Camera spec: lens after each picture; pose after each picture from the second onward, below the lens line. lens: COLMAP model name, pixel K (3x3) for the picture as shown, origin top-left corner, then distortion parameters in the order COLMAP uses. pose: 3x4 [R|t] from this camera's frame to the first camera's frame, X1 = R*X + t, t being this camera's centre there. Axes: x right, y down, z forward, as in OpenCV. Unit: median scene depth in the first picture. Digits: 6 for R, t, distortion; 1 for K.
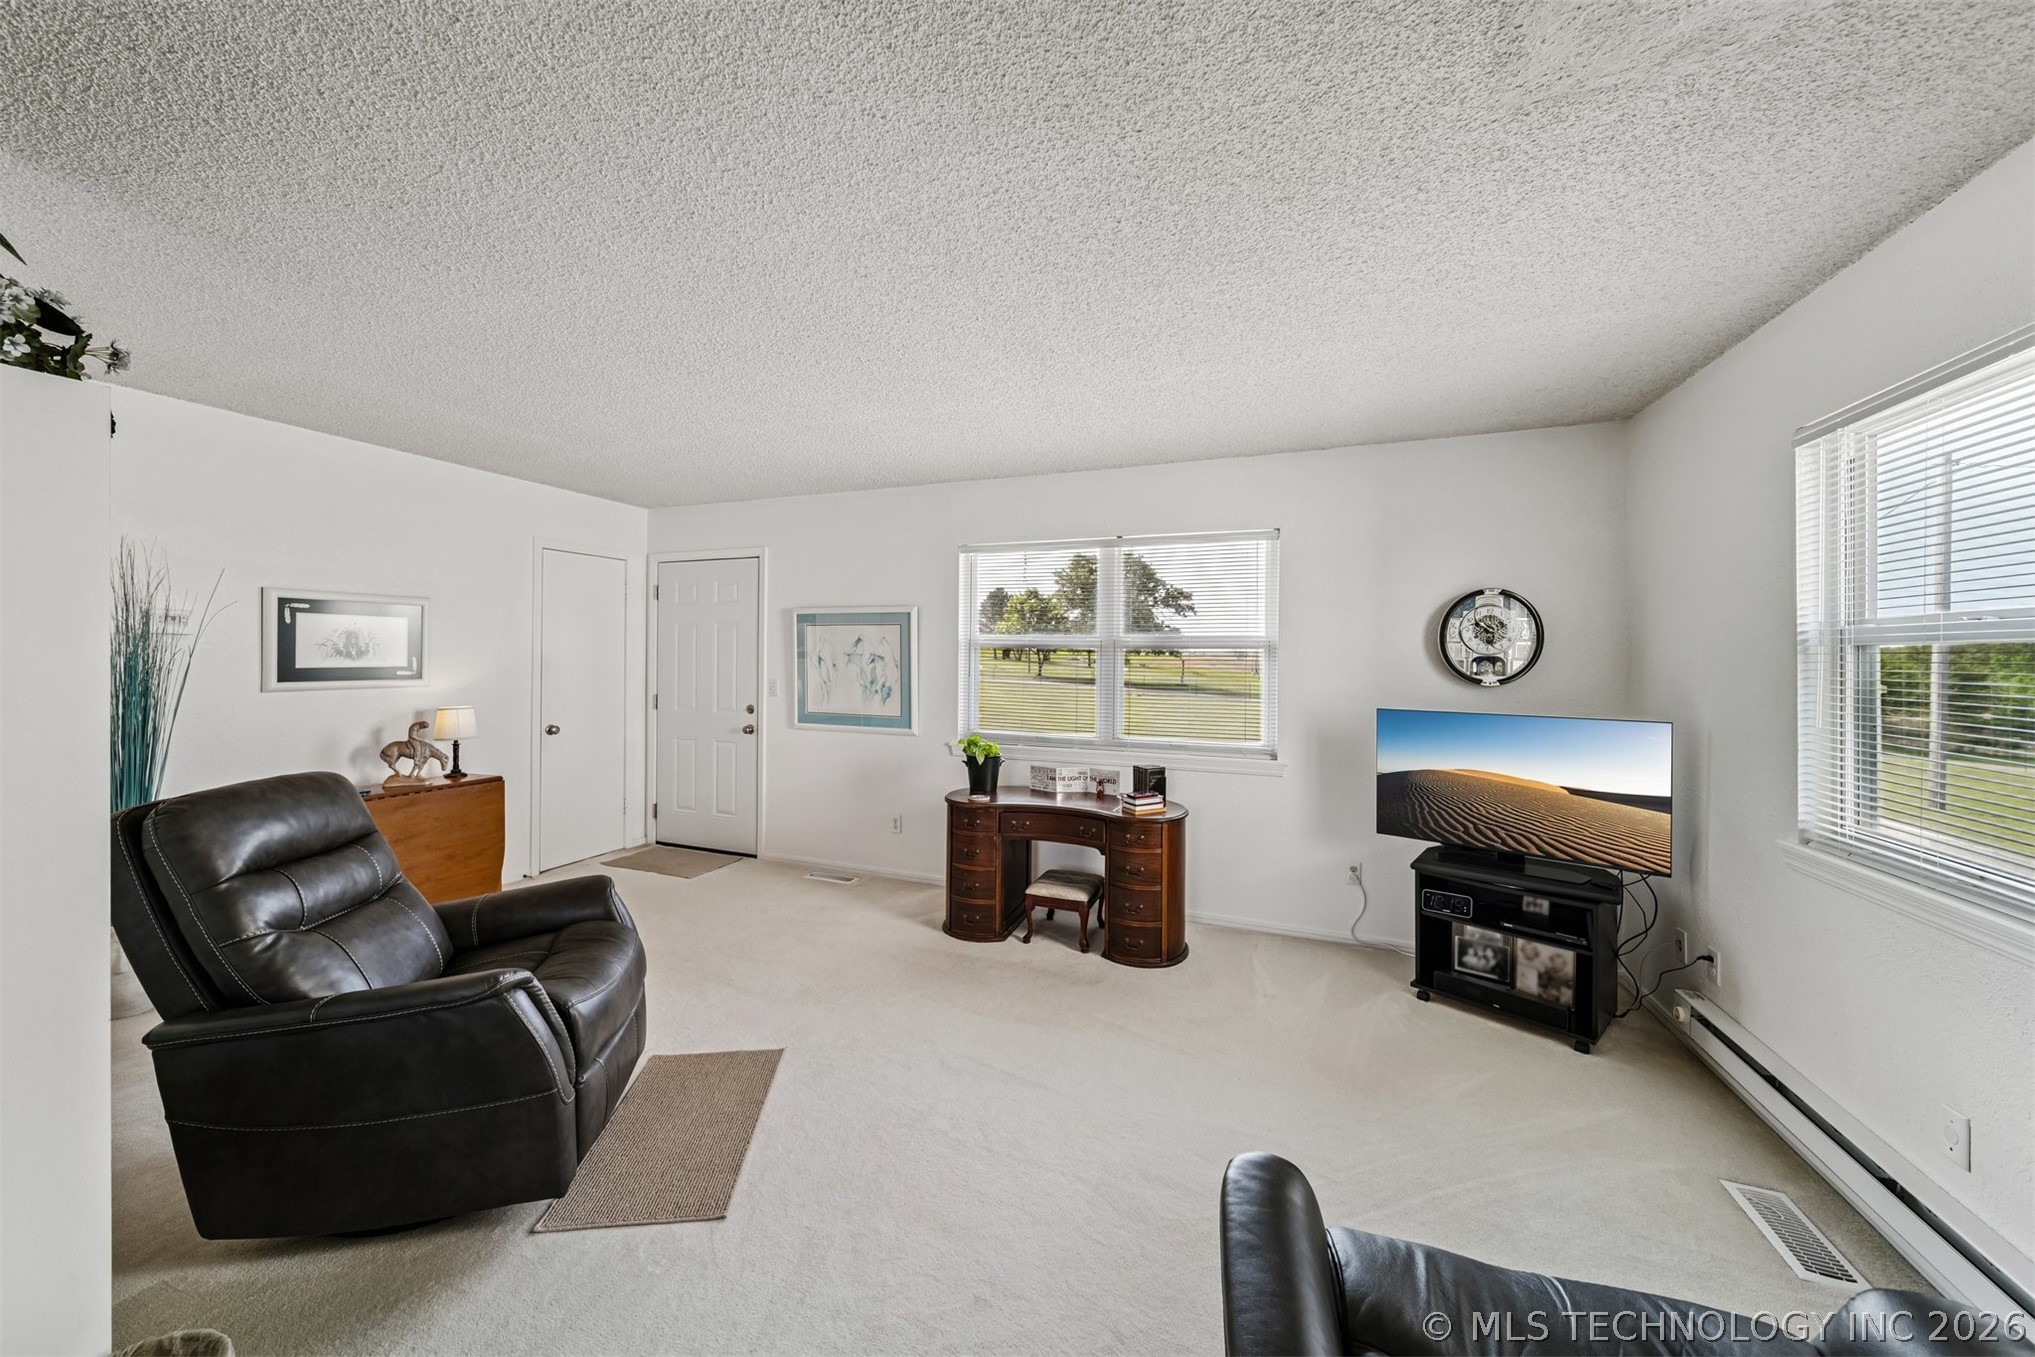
lens RADIAL K [[719.4, 0, 1002.7], [0, 719.4, 665.3], [0, 0, 1]] dist [-0.001660, -0.000586]
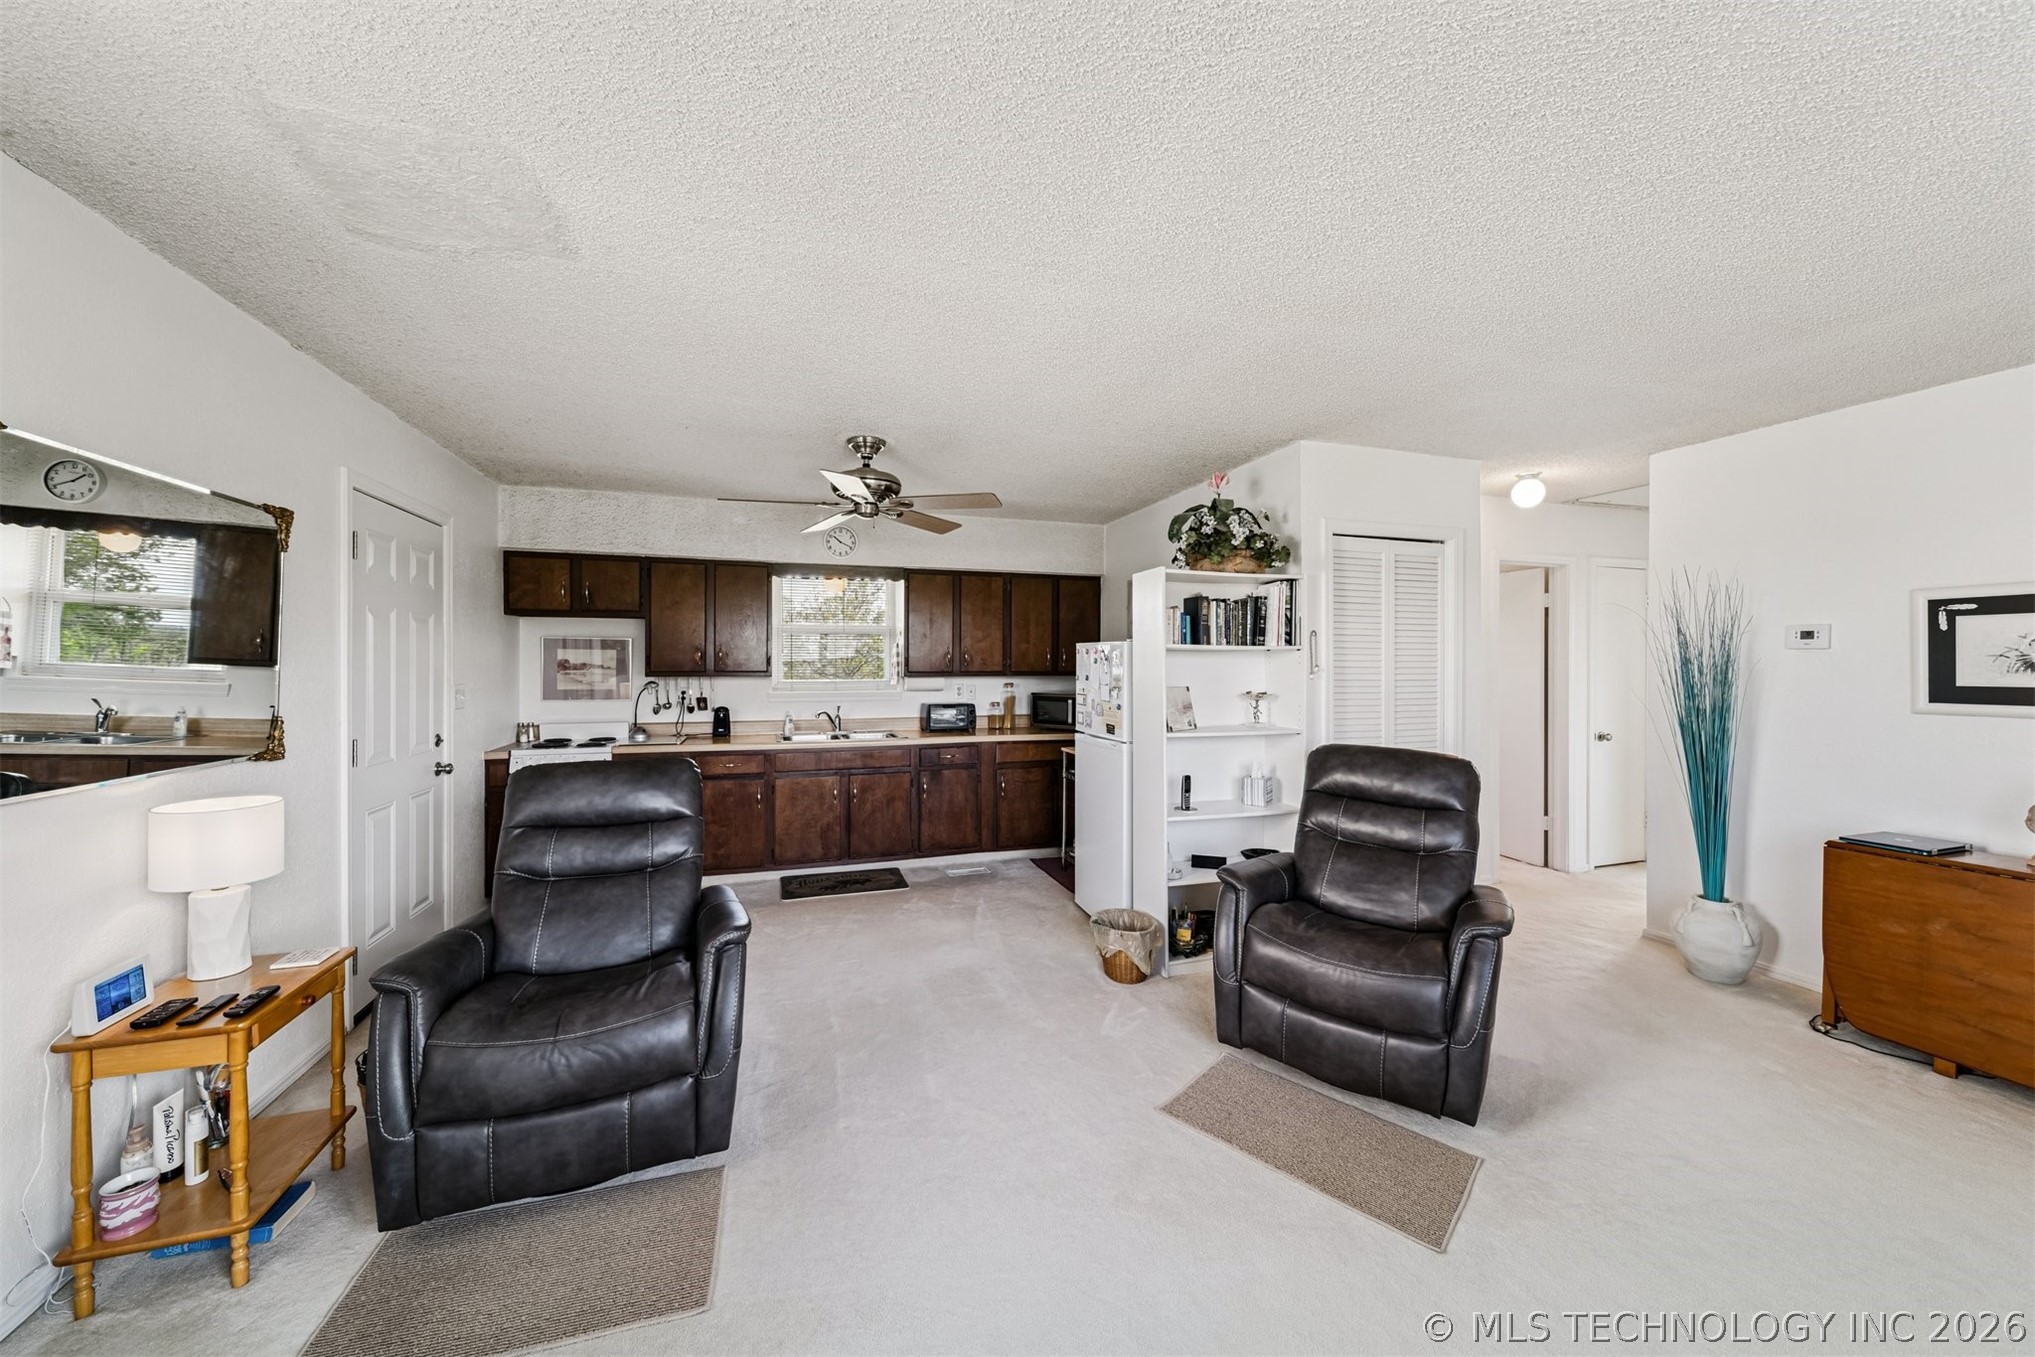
lens RADIAL K [[719.4, 0, 1002.7], [0, 719.4, 665.3], [0, 0, 1]] dist [-0.001660, -0.000586]
pose [[-0.777777, -0.004157, -0.628526, 0.291403], [-0.009966, 0.999934, 0.005720, -0.011734], [0.628461, 0.010713, -0.777767, 0.839696]]
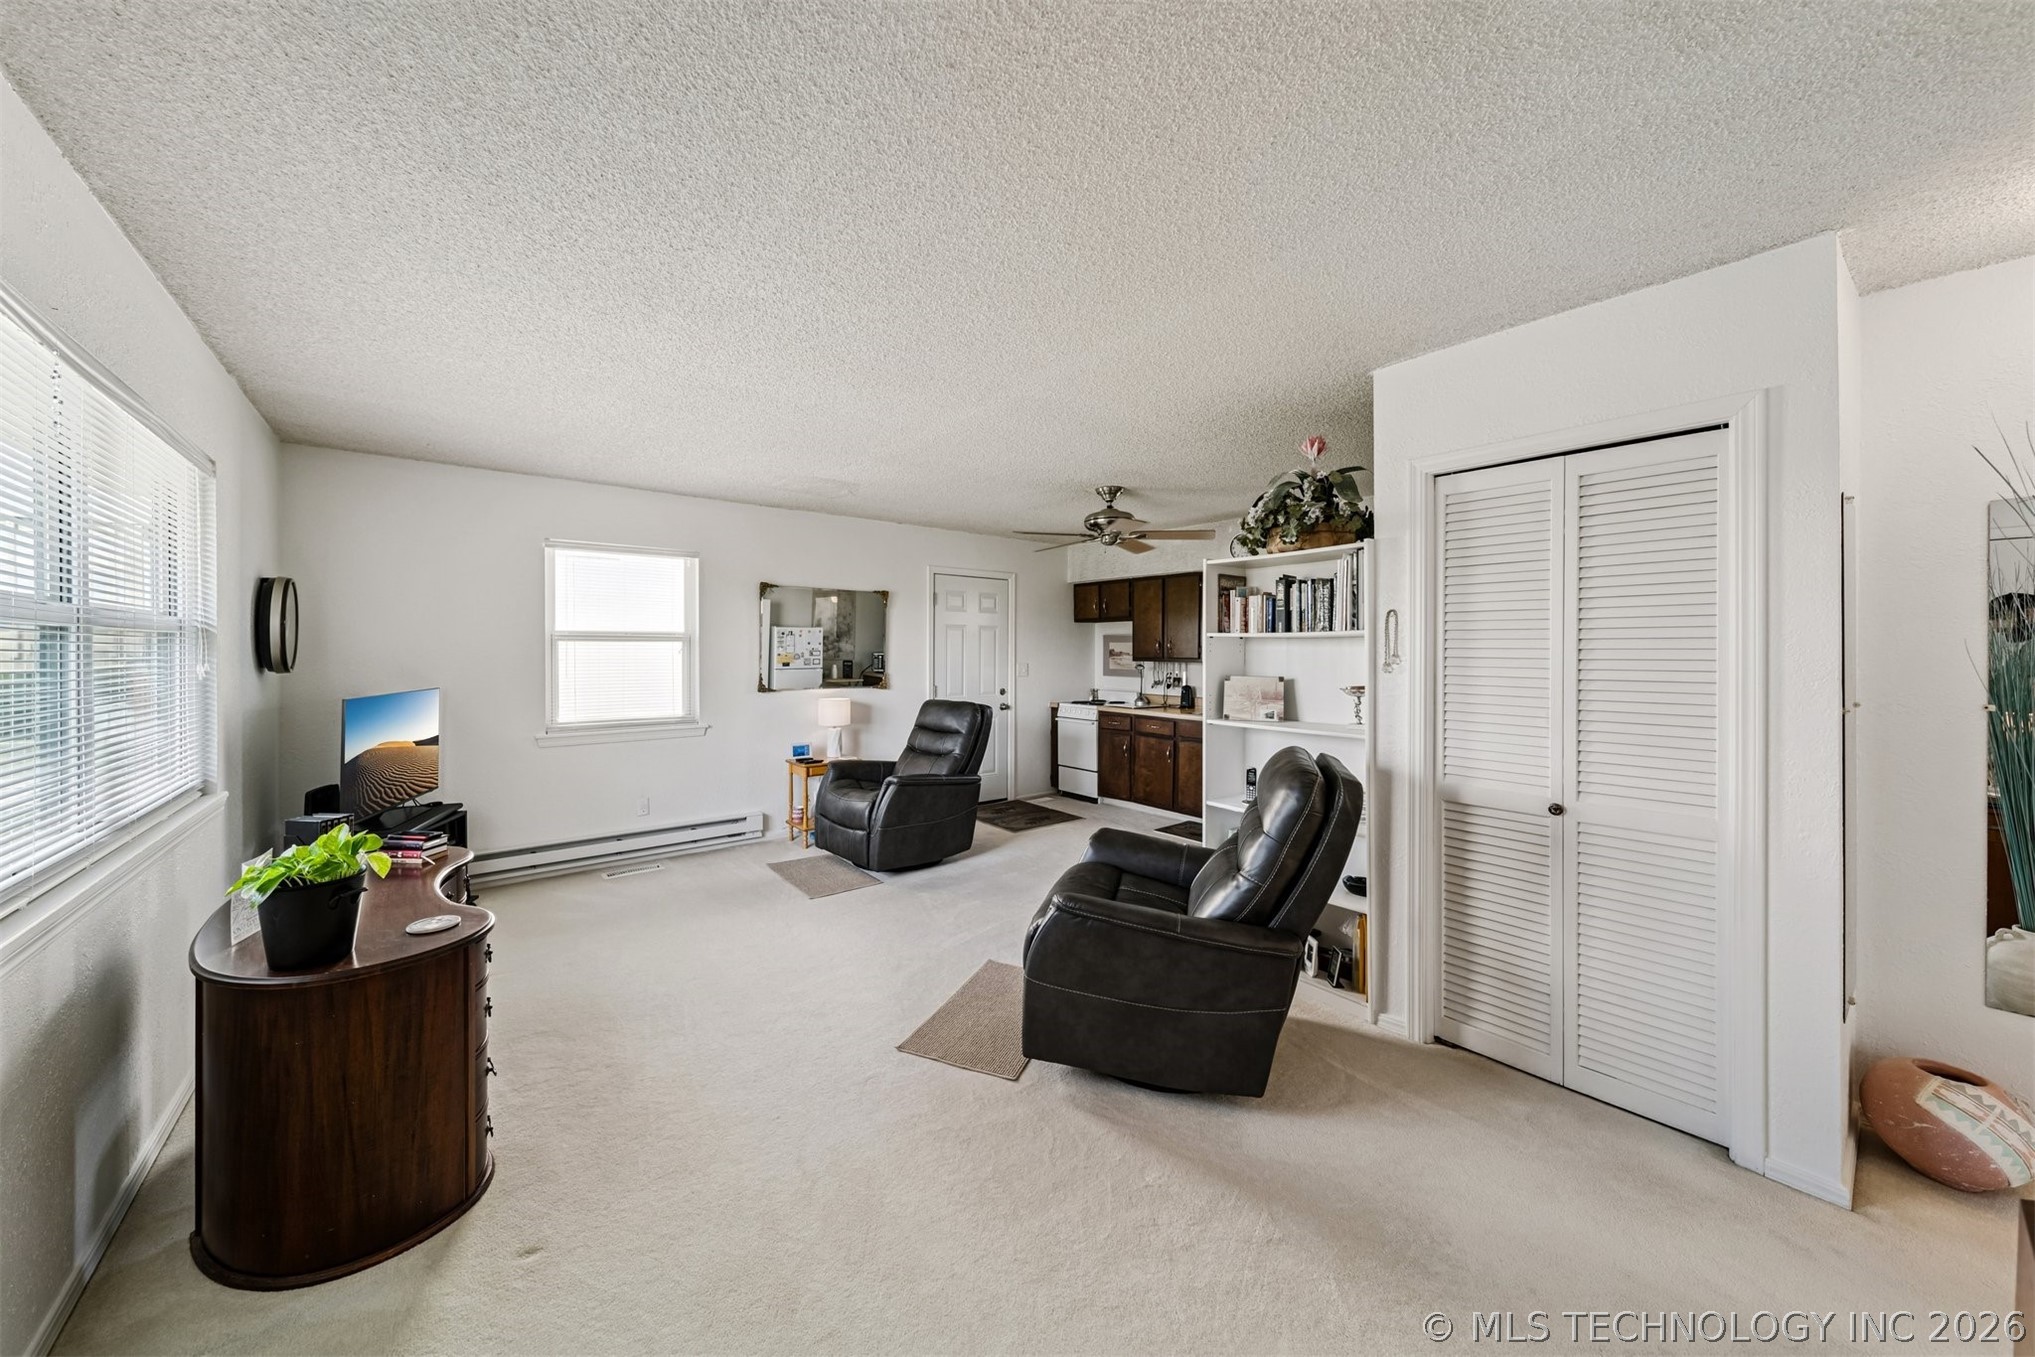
lens RADIAL K [[722.1, 0, 1008.9], [0, 722.1, 656.6], [0, 0, 1]] dist [0.000085, -0.000197]
pose [[-0.858877, -0.011869, 0.512044, -0.609836], [-0.003550, 0.999845, 0.017220, -0.019256], [-0.512169, 0.012972, -0.858787, 1.174543]]
